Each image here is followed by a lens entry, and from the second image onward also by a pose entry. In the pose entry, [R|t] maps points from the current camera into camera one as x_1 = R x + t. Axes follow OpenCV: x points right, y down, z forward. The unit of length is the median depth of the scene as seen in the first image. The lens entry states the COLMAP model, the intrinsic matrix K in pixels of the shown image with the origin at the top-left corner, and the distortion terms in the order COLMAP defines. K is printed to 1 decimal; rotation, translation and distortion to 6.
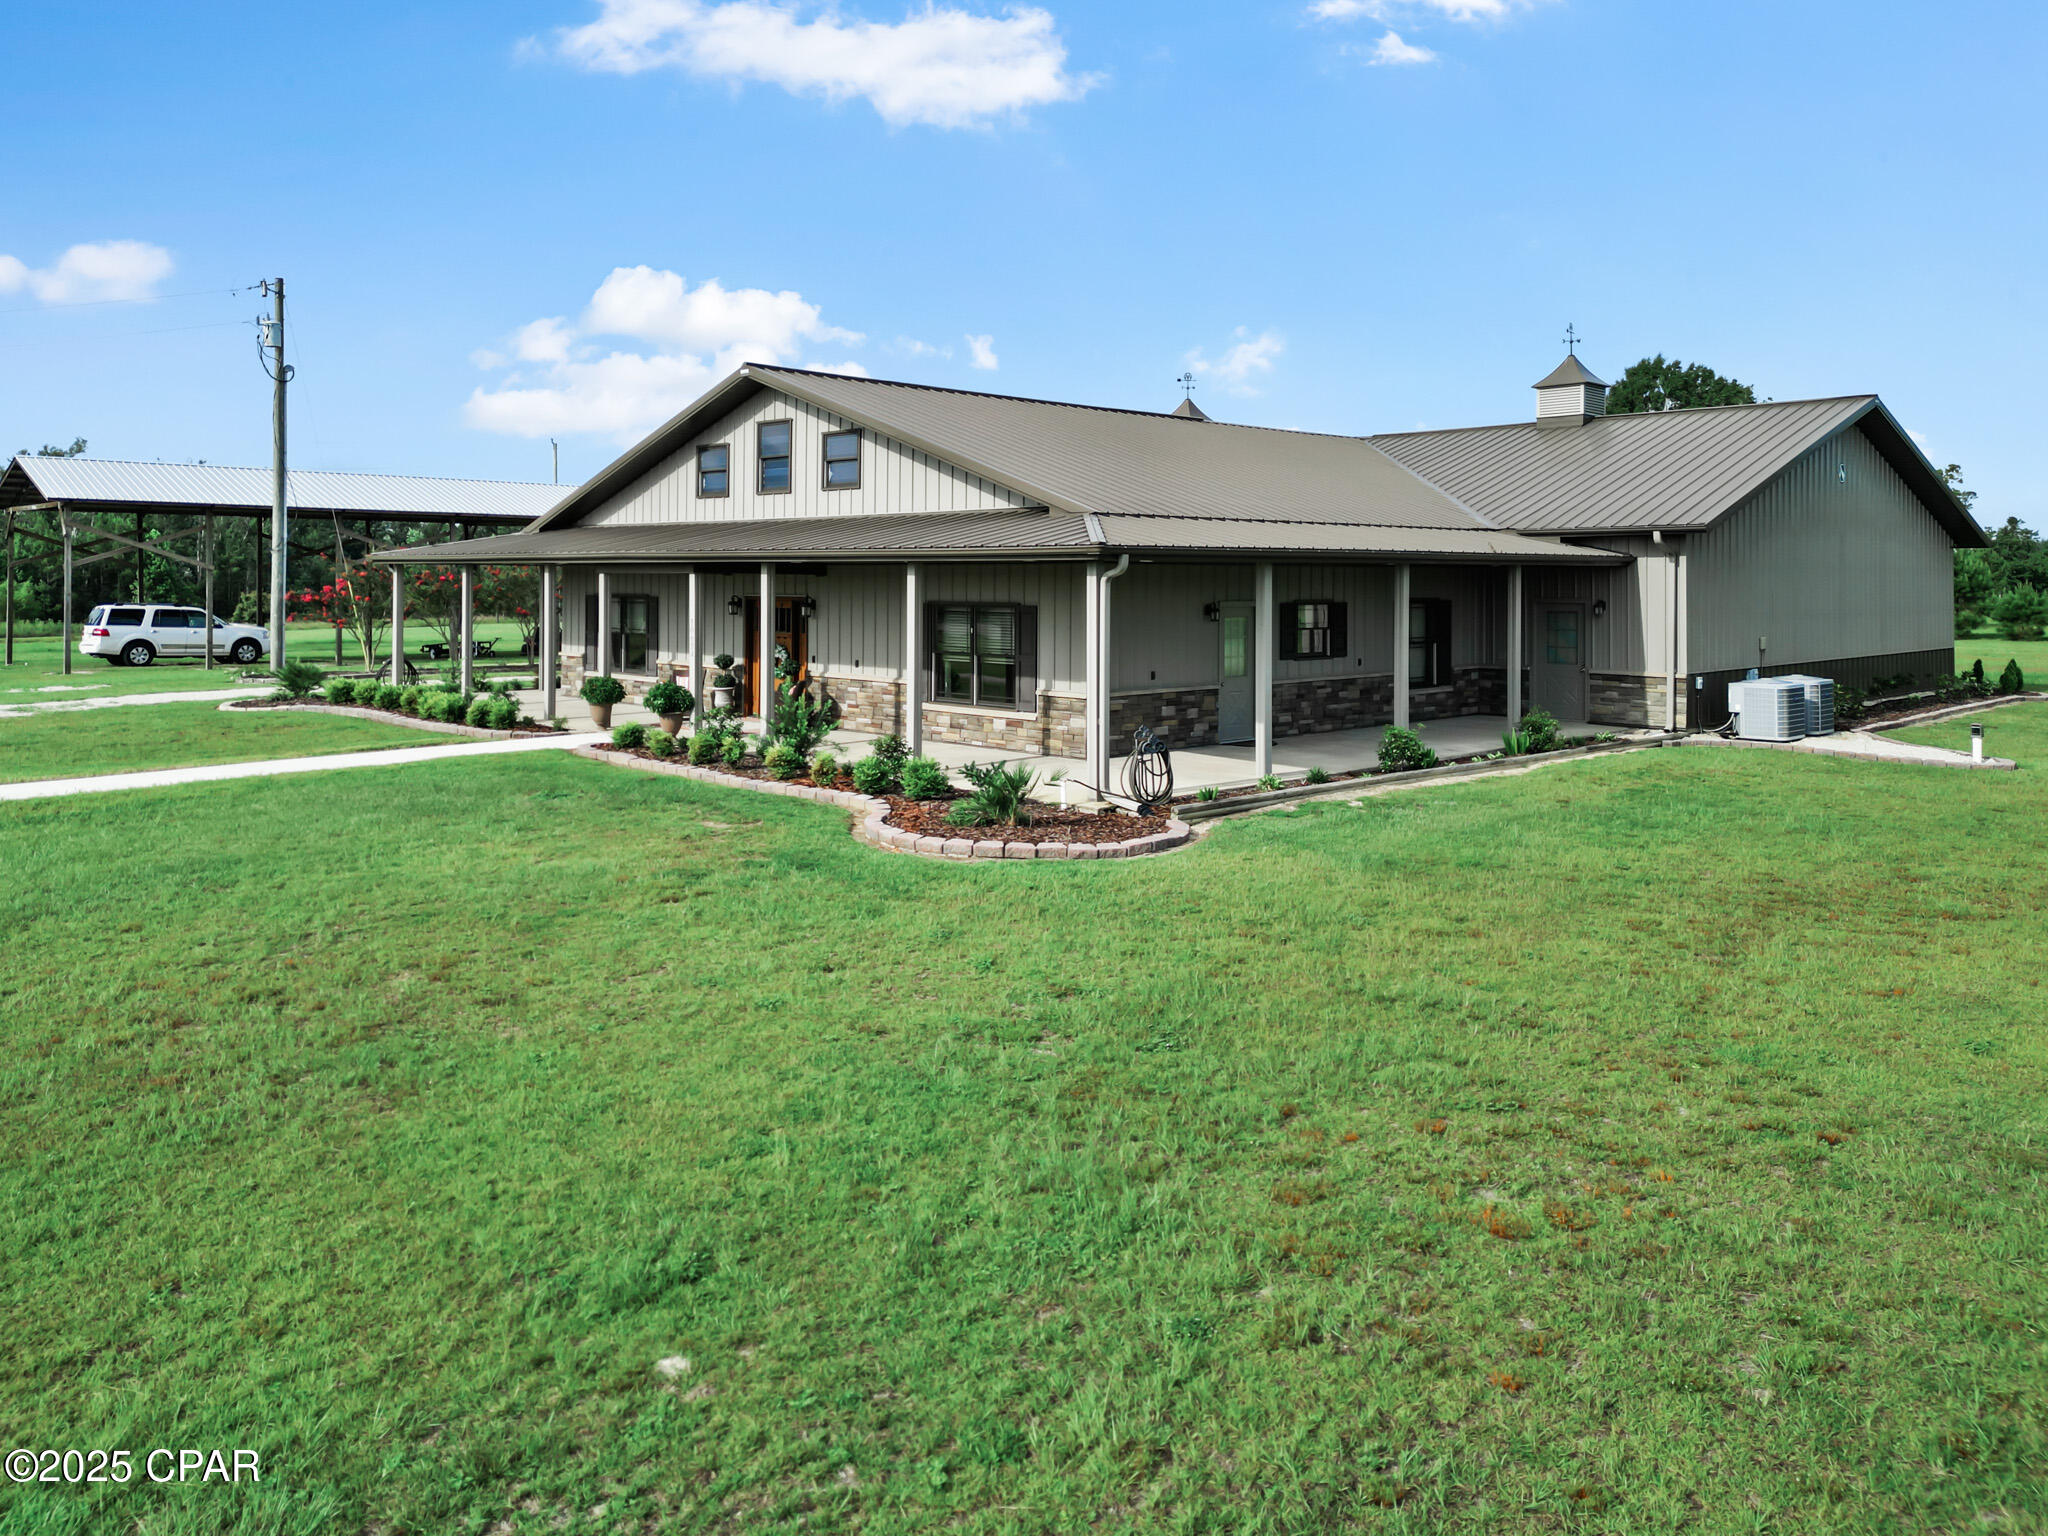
lens RADIAL K [[1466.2, 0, 1018.3], [0, 1466.2, 671.3], [0, 0, 1]] dist [0.101363, -0.151054]
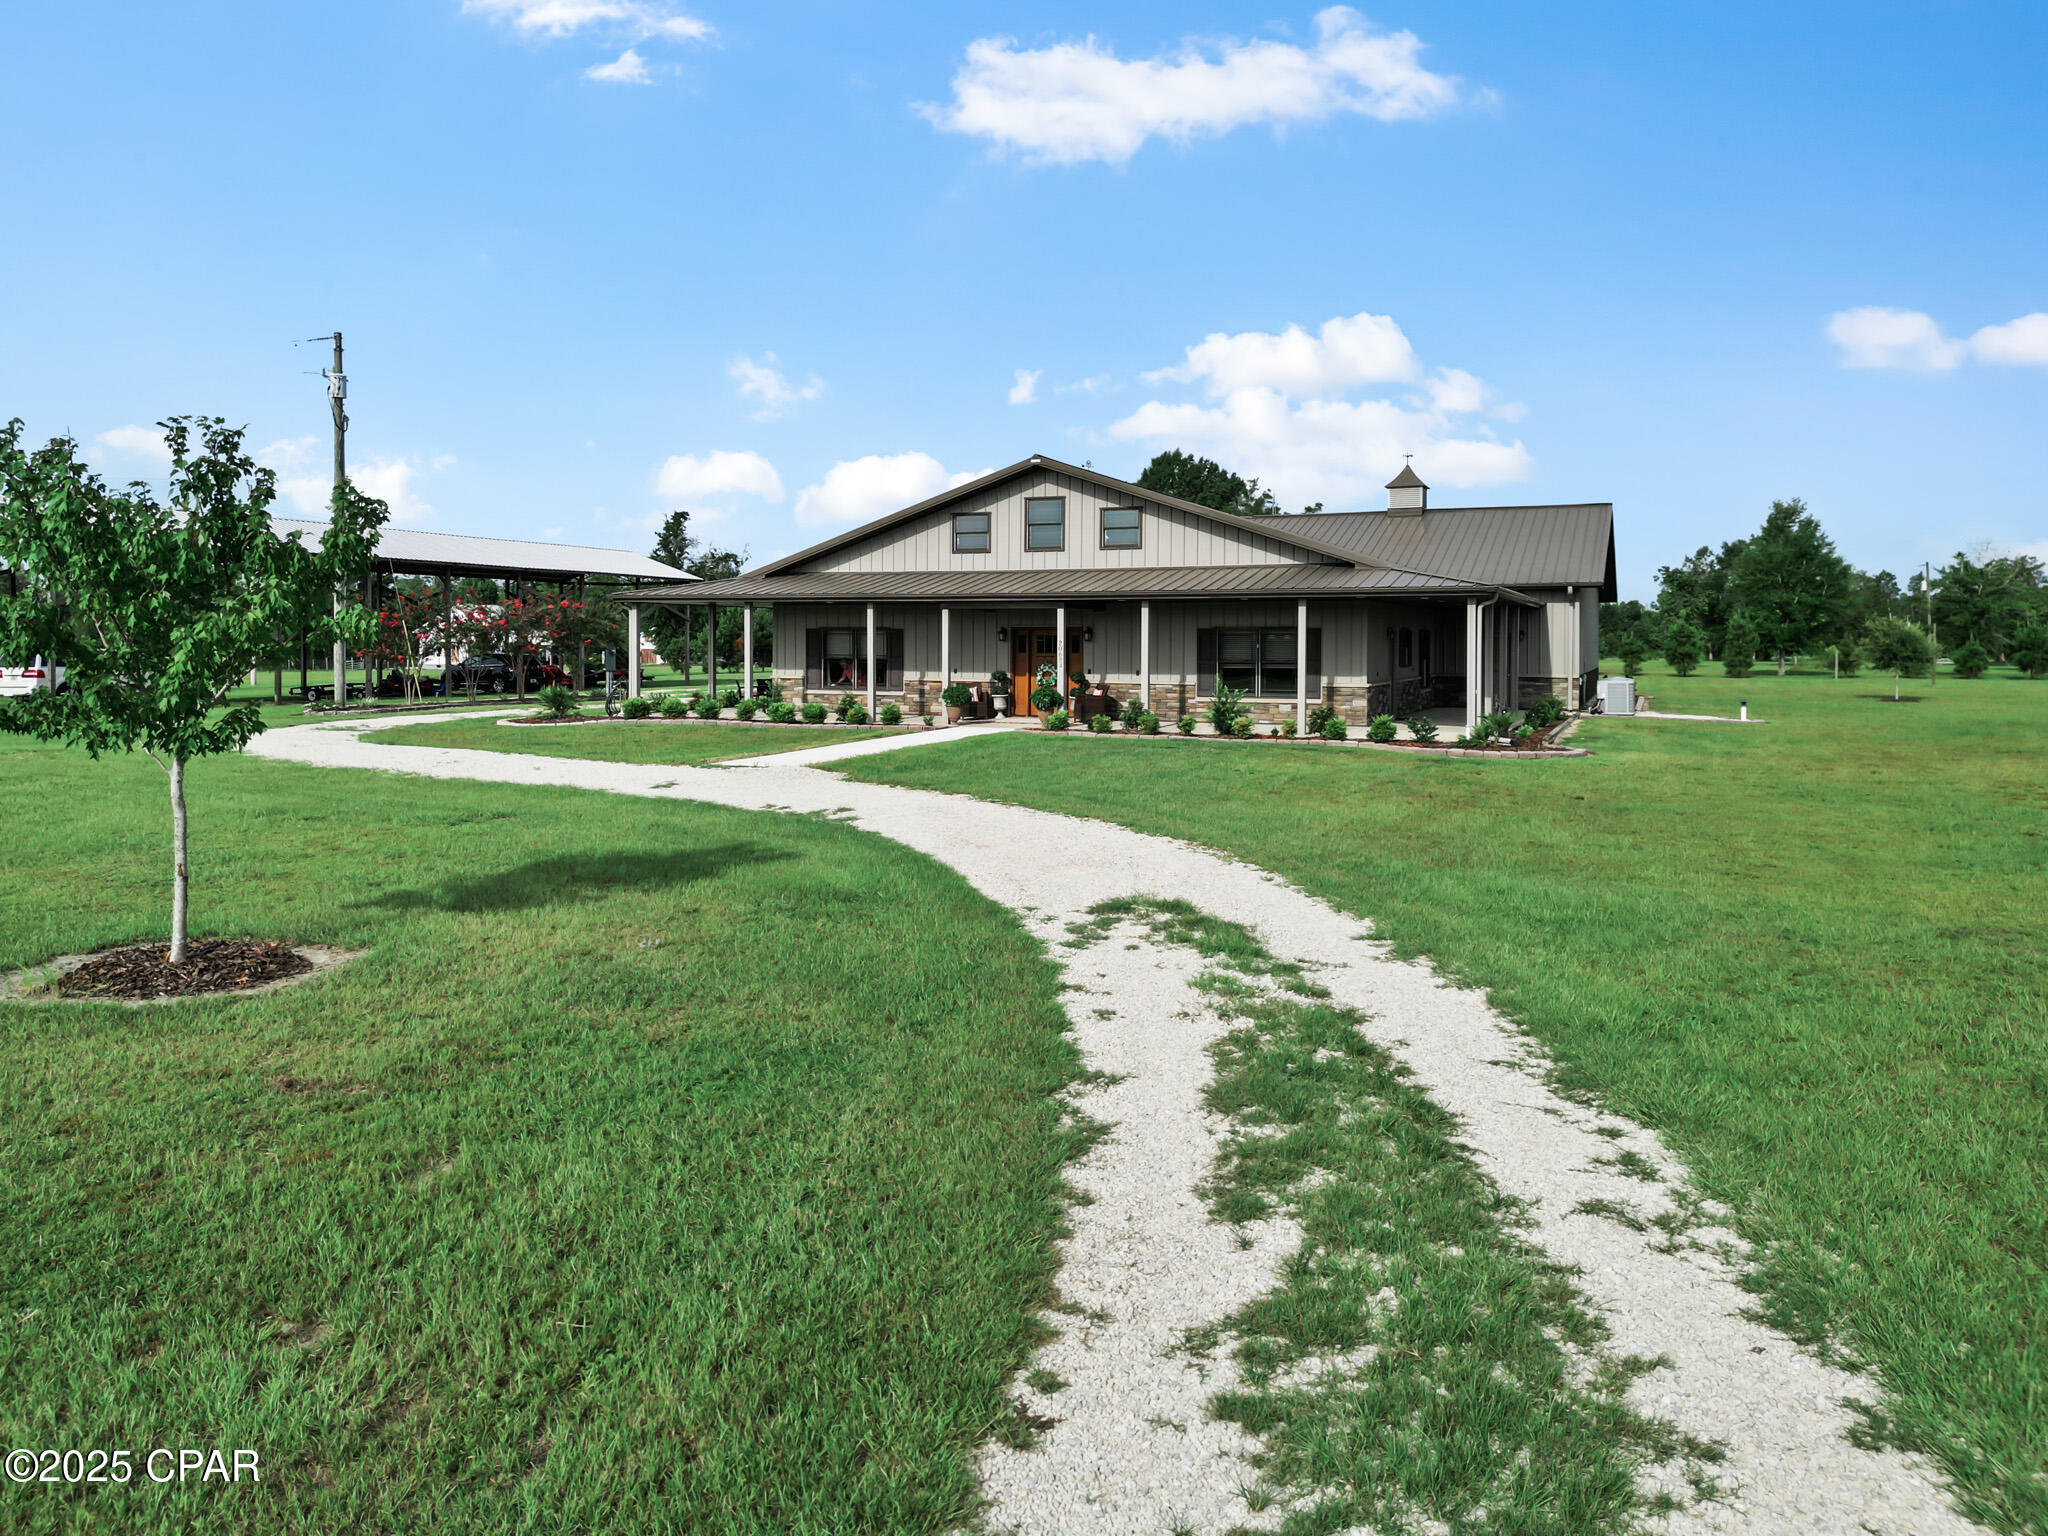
lens RADIAL K [[1466.2, 0, 1018.3], [0, 1466.2, 671.3], [0, 0, 1]] dist [0.101363, -0.151054]
pose [[0.921491, -0.010036, 0.388270, -0.733938], [0.025591, 0.999063, -0.034912, 0.038283], [-0.387555, 0.042107, 0.920884, -0.239630]]
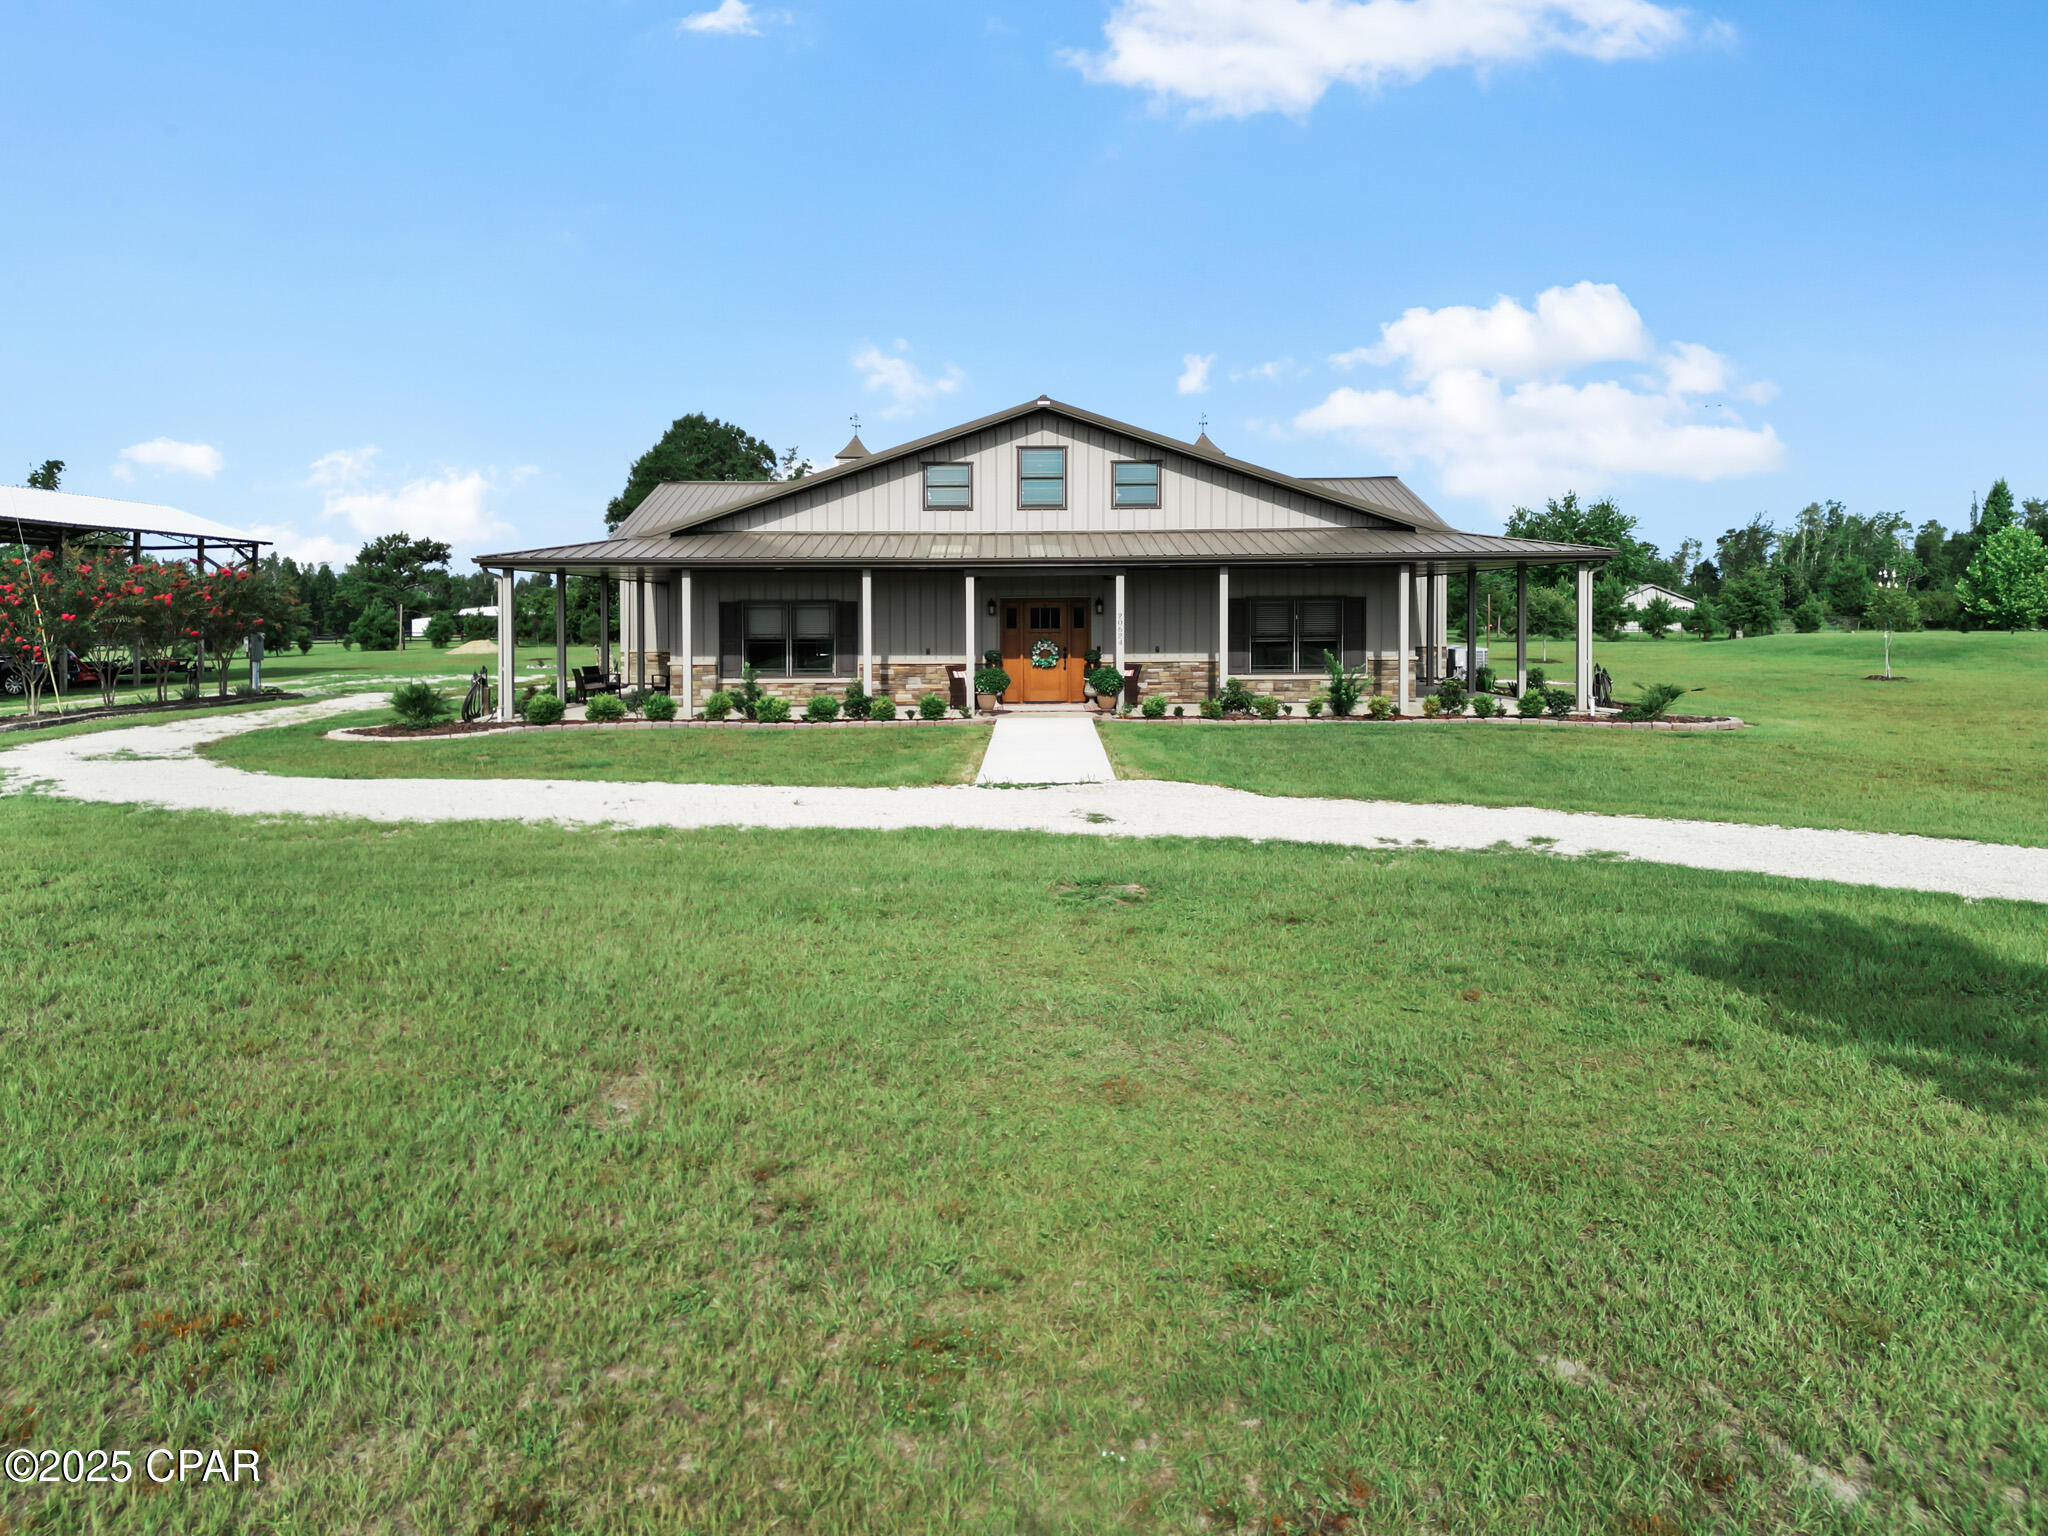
lens RADIAL K [[1466.2, 0, 1018.3], [0, 1466.2, 671.3], [0, 0, 1]] dist [0.101363, -0.151054]
pose [[0.690526, -0.037261, 0.722347, -1.049210], [0.055640, 0.998449, -0.001686, 0.008592], [-0.721164, 0.041356, 0.691529, 0.221604]]
